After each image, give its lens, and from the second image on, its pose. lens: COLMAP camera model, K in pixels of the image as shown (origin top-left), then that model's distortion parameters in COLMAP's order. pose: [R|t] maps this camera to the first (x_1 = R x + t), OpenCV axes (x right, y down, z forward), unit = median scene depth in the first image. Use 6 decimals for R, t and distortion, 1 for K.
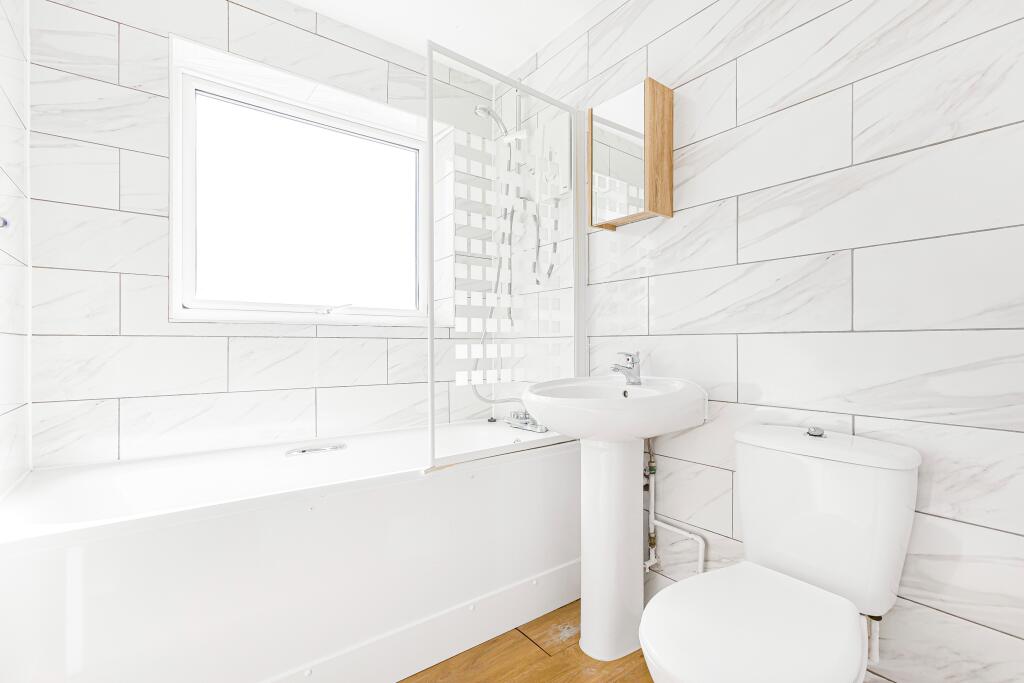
lens RADIAL K [[464.3, 0, 512.0], [0, 464.3, 341.5], [0, 0, 1]] dist [0.000606, 0.006764]
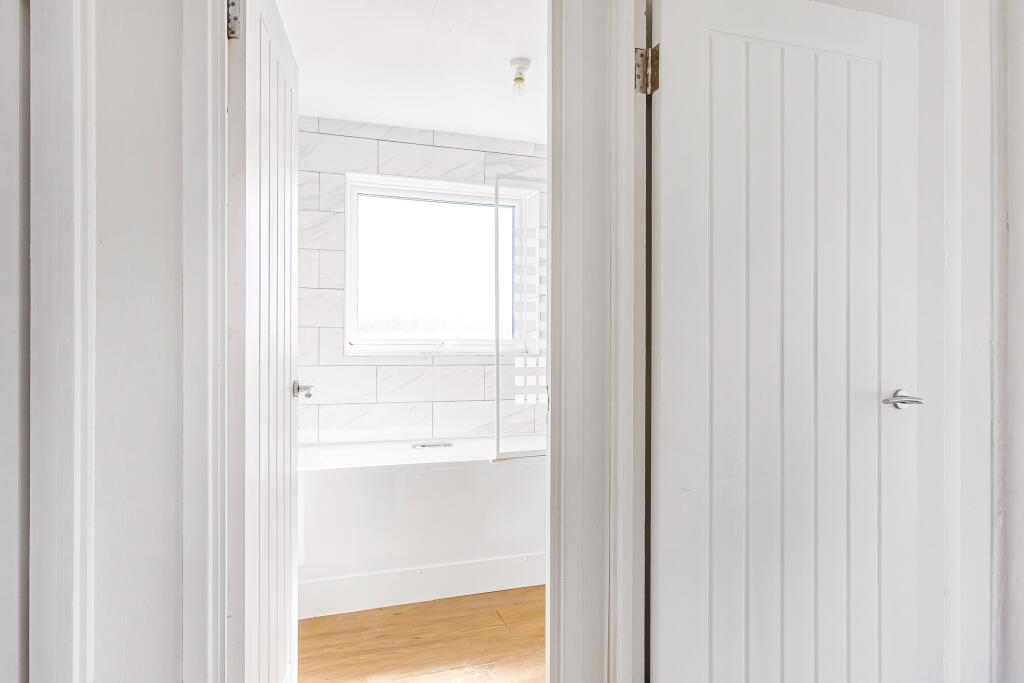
lens RADIAL K [[591.1, 0, 512.0], [0, 591.1, 341.5], [0, 0, 1]] dist [-0.000817, -0.000122]
pose [[0.950905, 0.001016, -0.309480, 0.371313], [-0.000841, 0.999999, 0.000699, -0.086384], [0.309480, -0.000404, 0.950906, -0.641059]]
